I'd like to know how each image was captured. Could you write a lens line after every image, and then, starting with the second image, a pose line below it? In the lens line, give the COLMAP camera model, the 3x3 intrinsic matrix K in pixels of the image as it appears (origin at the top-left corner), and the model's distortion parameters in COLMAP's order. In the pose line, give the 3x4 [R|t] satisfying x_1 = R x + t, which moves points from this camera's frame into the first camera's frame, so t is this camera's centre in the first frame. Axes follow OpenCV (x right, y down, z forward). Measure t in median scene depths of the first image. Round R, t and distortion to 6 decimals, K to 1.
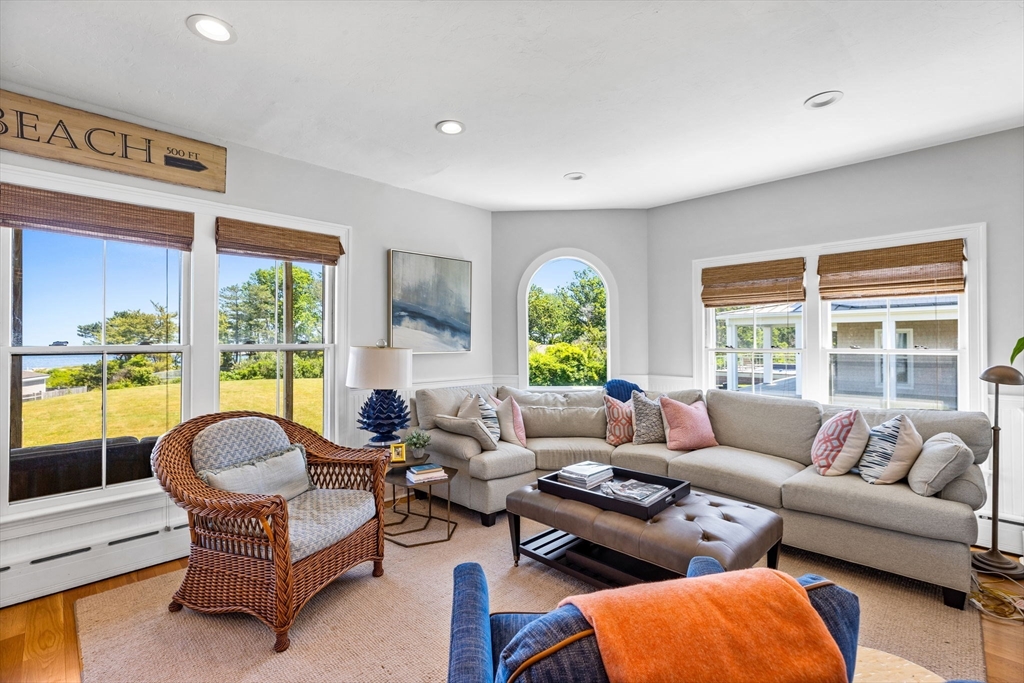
lens RADIAL K [[472.3, 0, 512.0], [0, 472.3, 341.5], [0, 0, 1]] dist [0.000025, 0.001402]
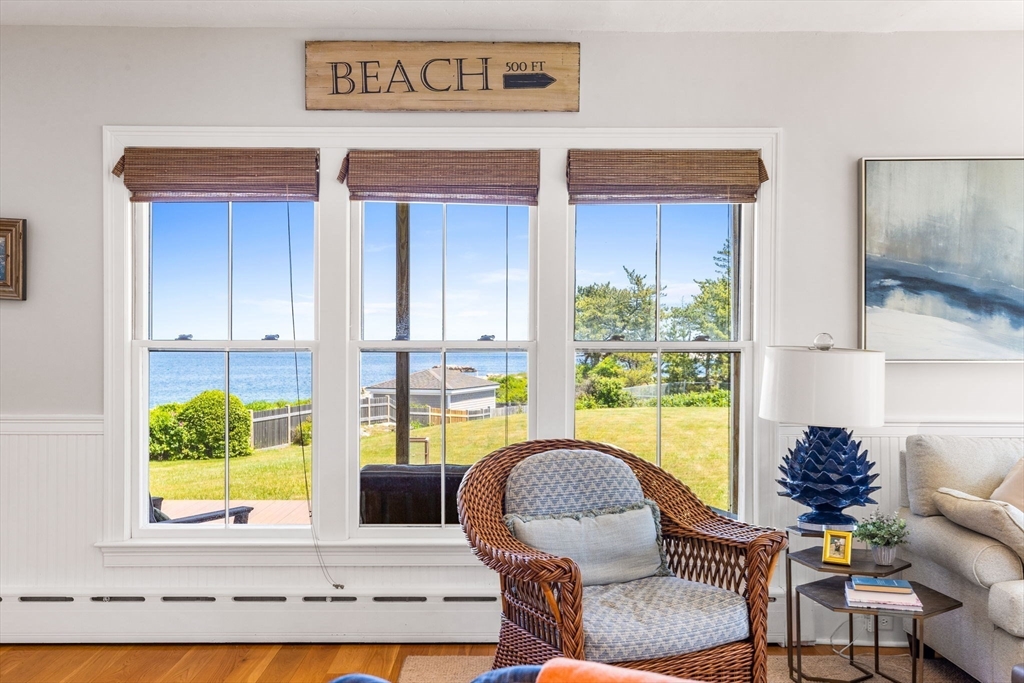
lens RADIAL K [[1026.7, 0, 512.5], [0, 1026.7, 352.9], [0, 0, 1]] dist [0.015577, 0.015200]
pose [[0.701612, 0.016683, -0.712364, 0.321989], [-0.005324, 0.999821, 0.018172, -0.001993], [0.712539, -0.008957, 0.701575, -0.069706]]
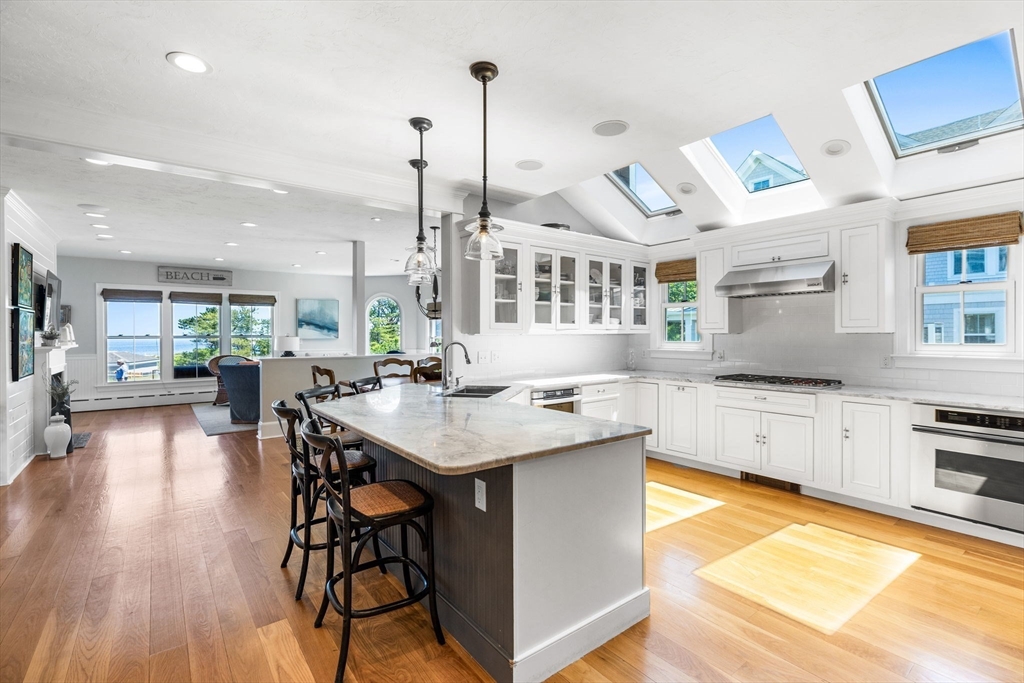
lens RADIAL K [[472.3, 0, 512.0], [0, 472.3, 341.5], [0, 0, 1]] dist [0.000025, 0.001402]
pose [[0.991995, 0.004524, -0.126195, 1.438602], [-0.002397, 0.999853, 0.017002, -0.008141], [0.126254, -0.016564, 0.991860, -1.651100]]
